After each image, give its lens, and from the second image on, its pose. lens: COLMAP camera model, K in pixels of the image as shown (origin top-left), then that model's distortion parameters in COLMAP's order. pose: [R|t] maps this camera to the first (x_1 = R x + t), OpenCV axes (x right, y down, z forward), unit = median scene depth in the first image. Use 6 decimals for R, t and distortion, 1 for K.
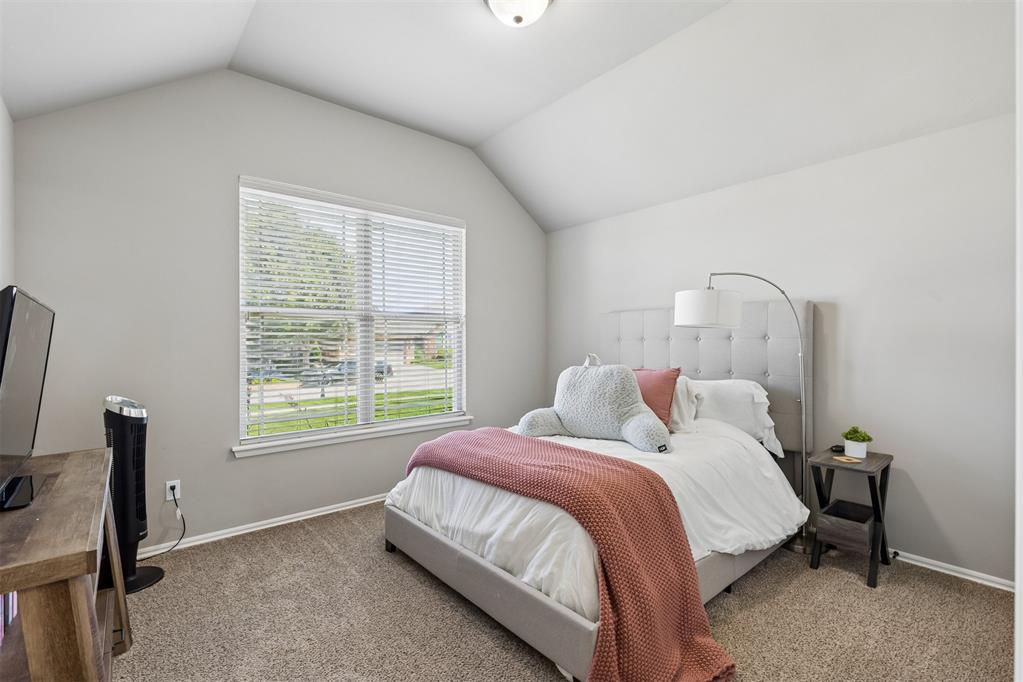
lens RADIAL K [[458.5, 0, 511.5], [0, 458.5, 341.0], [0, 0, 1]] dist [0.004441, -0.000440]
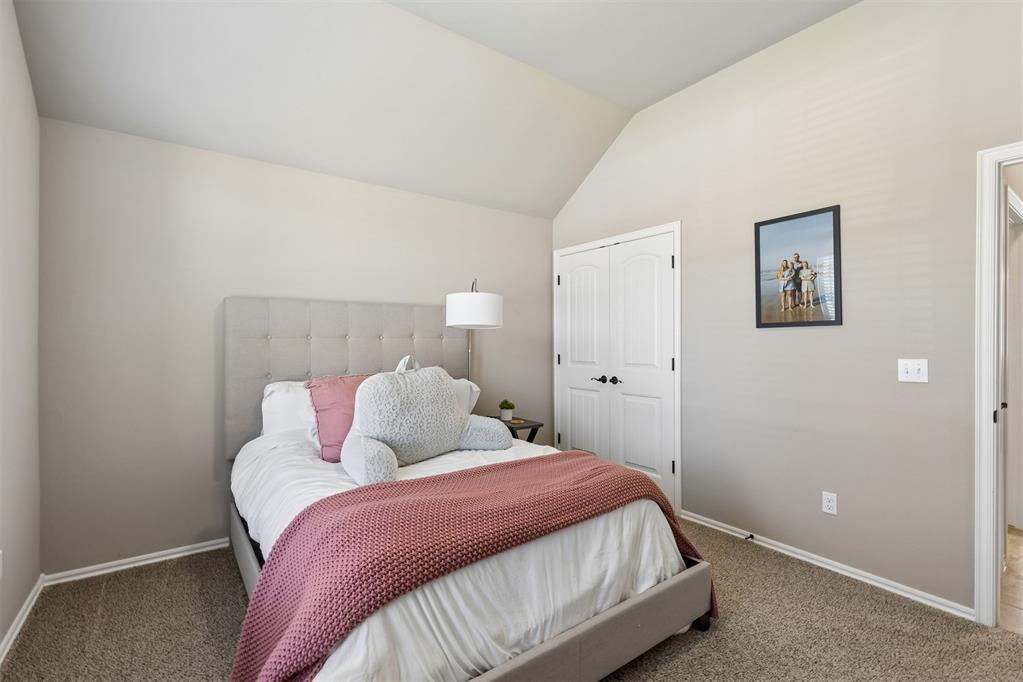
lens RADIAL K [[458.5, 0, 511.5], [0, 458.5, 341.0], [0, 0, 1]] dist [0.004441, -0.000440]
pose [[0.070552, 0.006135, 0.997489, -0.832892], [-0.006197, 0.999964, -0.005712, 0.010235], [-0.997489, -0.005778, 0.070588, 1.062410]]
